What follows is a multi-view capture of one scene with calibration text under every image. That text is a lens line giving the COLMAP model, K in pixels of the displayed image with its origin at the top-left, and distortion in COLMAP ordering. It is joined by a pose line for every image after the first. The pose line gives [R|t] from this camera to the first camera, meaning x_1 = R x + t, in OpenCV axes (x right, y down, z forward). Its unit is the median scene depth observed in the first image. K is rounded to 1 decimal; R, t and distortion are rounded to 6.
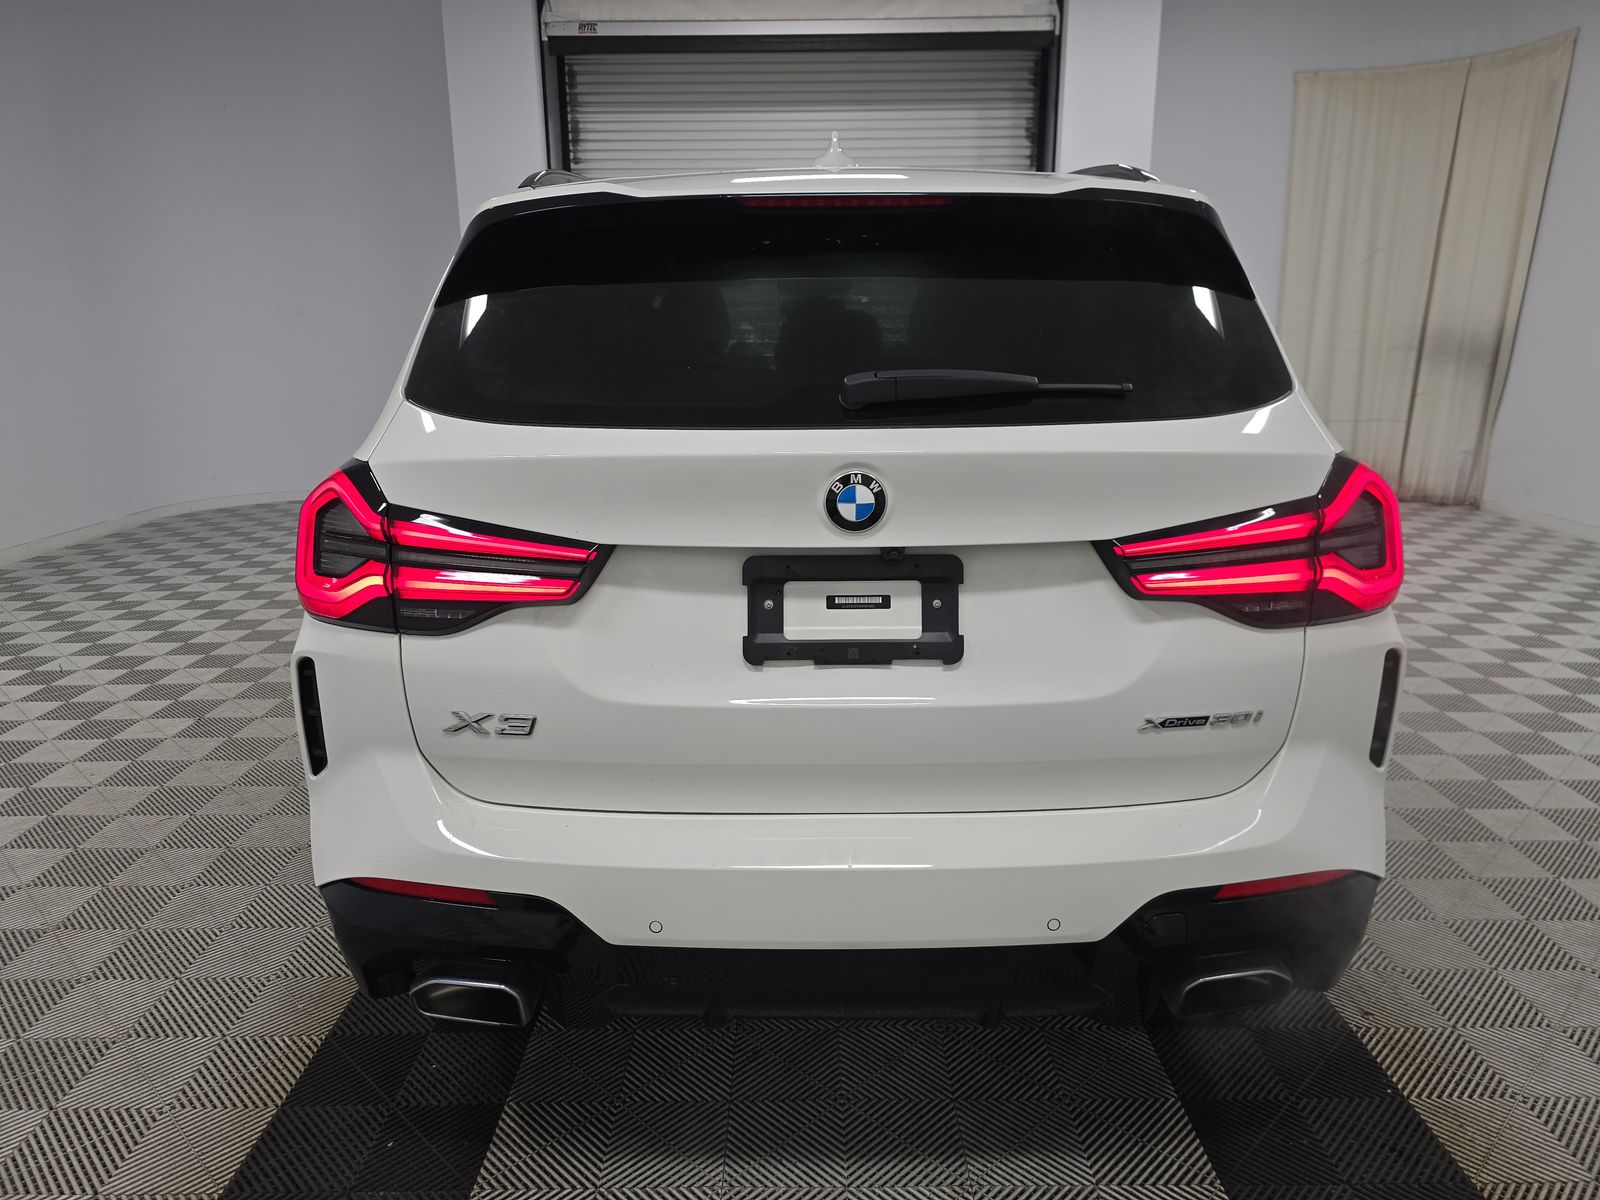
lens RADIAL K [[1100.1, 0, 795.1], [0, 1100.1, 599.6], [0, 0, 1]] dist [0.032620, -0.012258]
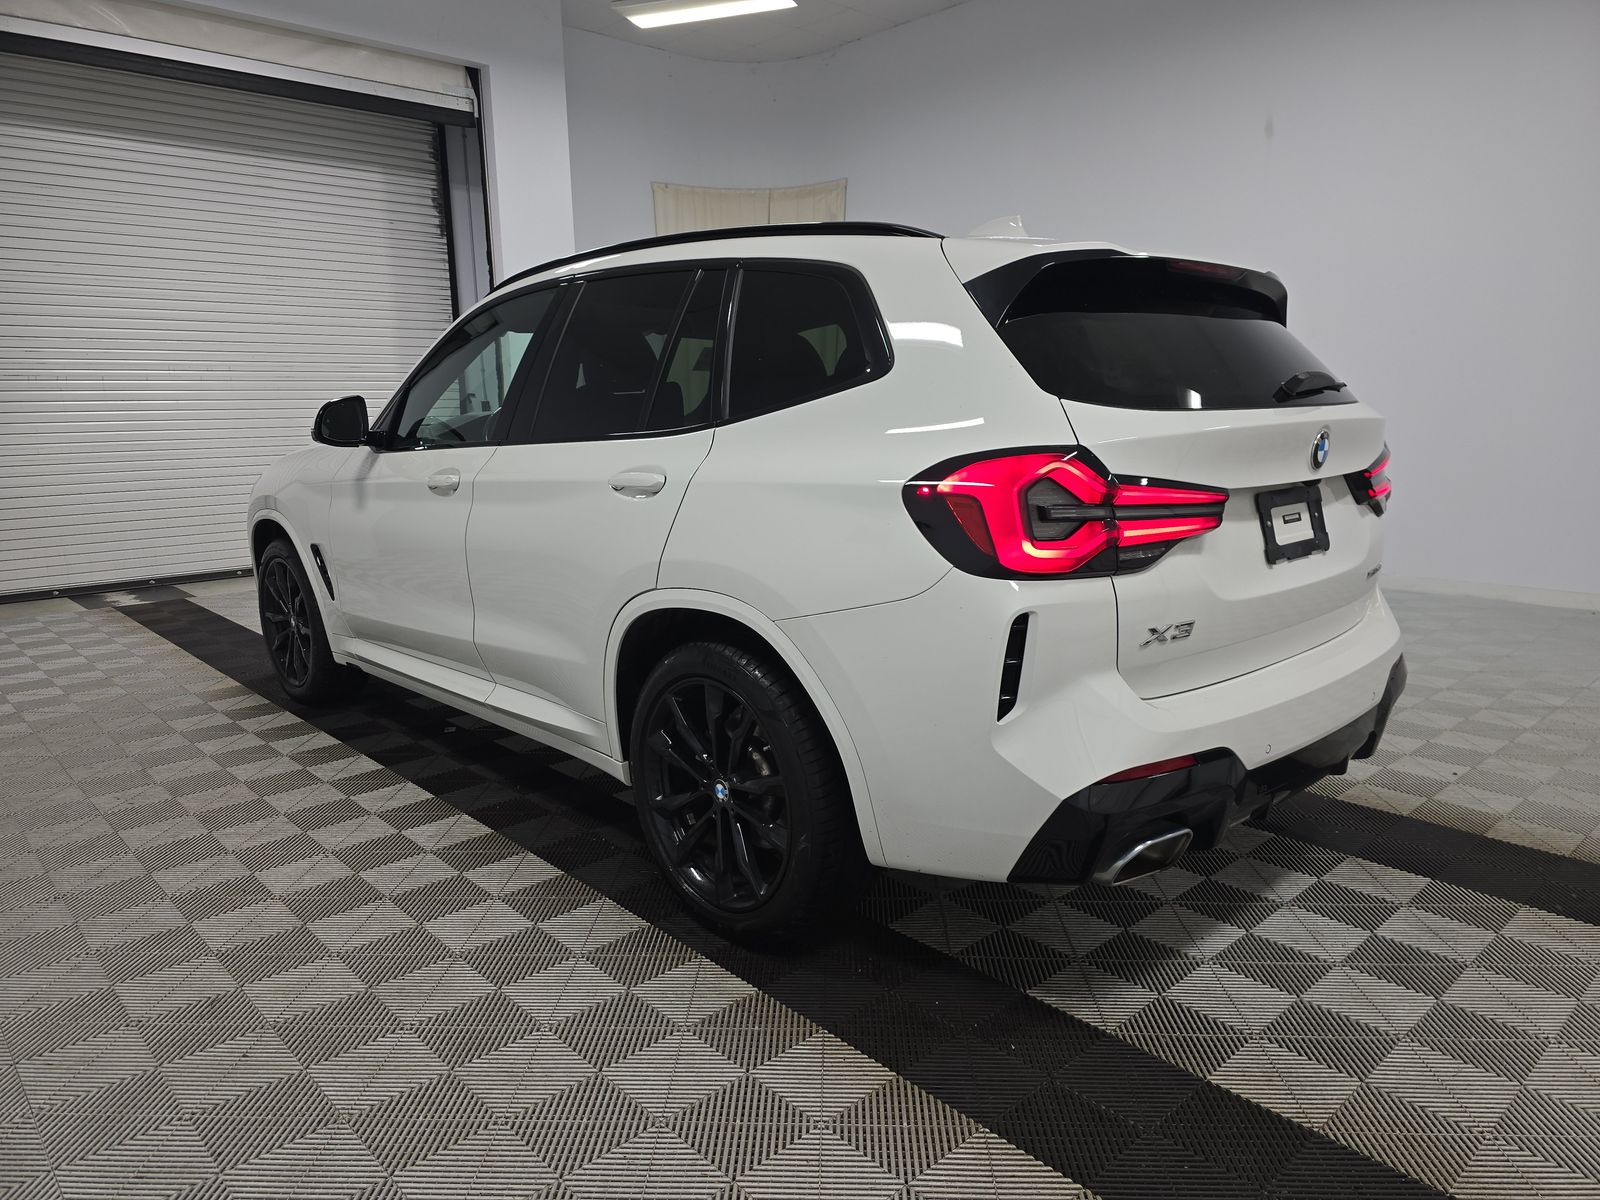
lens RADIAL K [[1100.1, 0, 794.4], [0, 1100.1, 600.6], [0, 0, 1]] dist [0.032620, -0.012258]
pose [[0.725279, -0.127712, 0.676506, -1.503108], [0.171912, 0.985111, 0.001665, -0.006075], [-0.666646, 0.115092, 0.736436, 0.310169]]
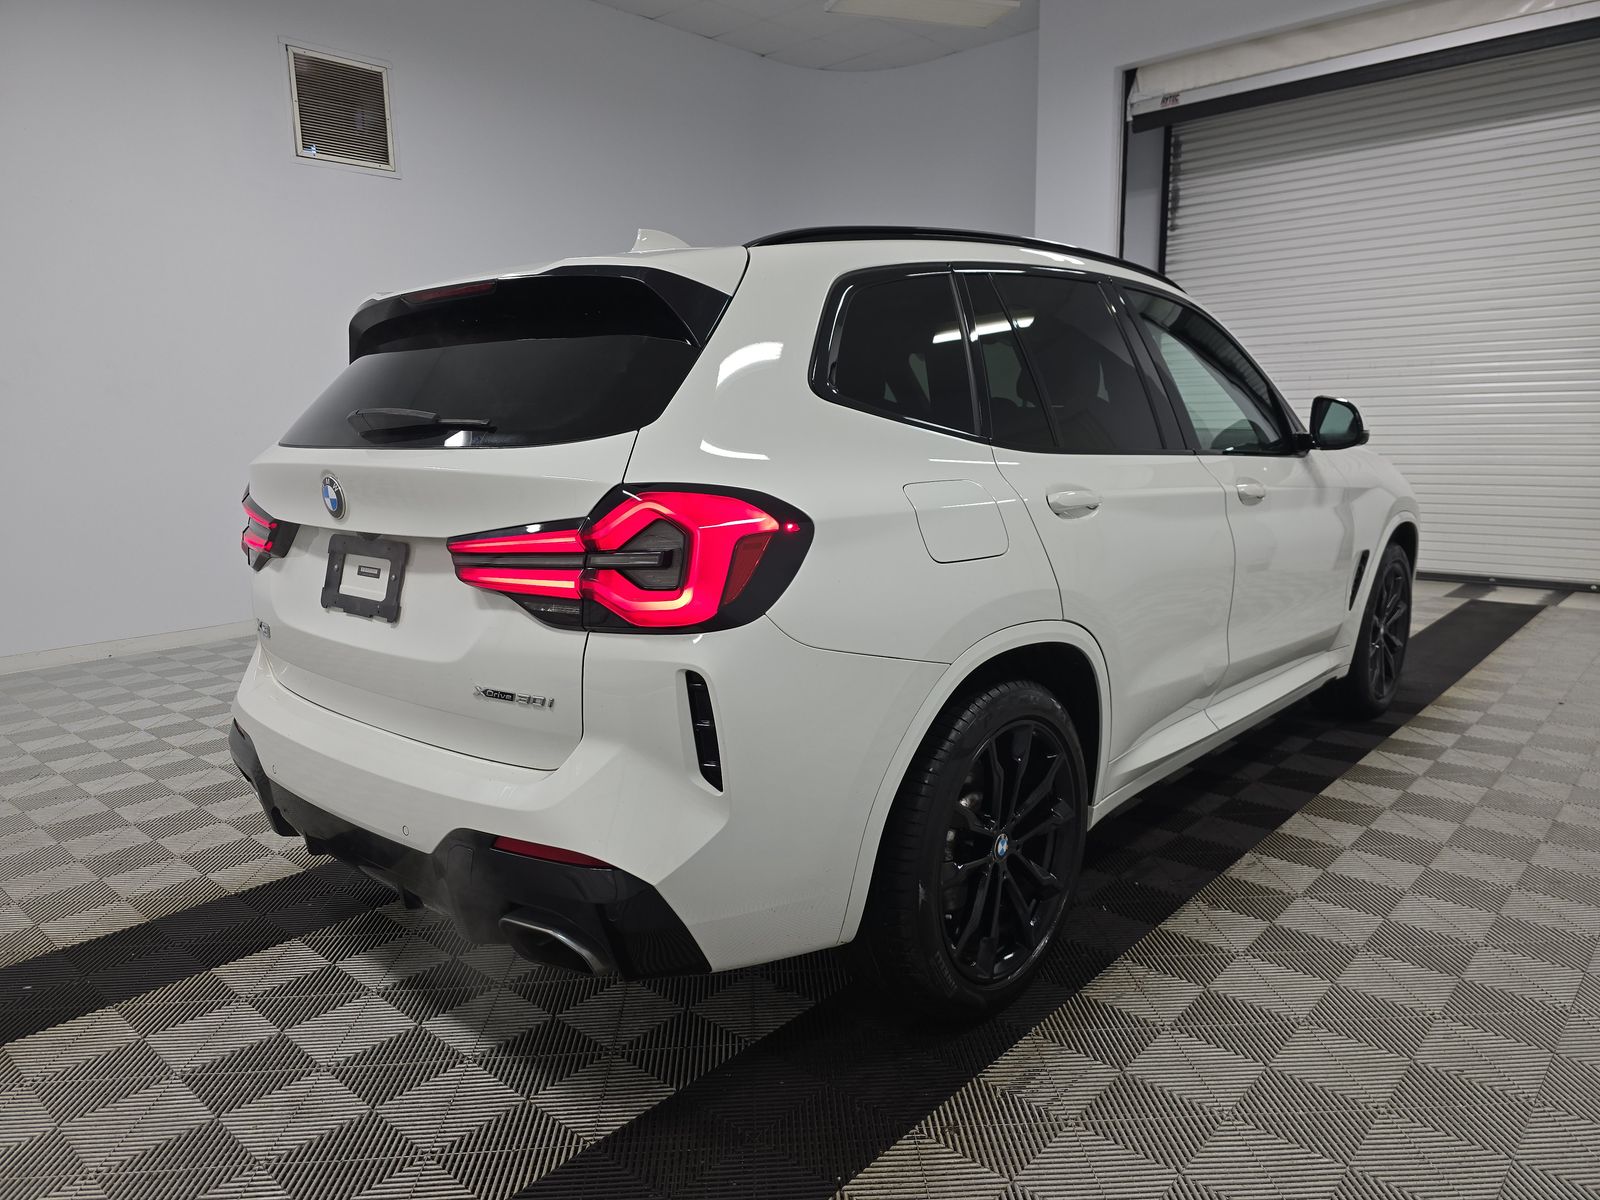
lens RADIAL K [[1100.1, 0, 803.5], [0, 1100.1, 599.2], [0, 0, 1]] dist [0.032620, -0.012258]
pose [[0.741470, 0.104345, -0.662823, 1.377033], [-0.144257, 0.989524, -0.005597, -0.034627], [0.655296, 0.099767, 0.748755, 0.295096]]
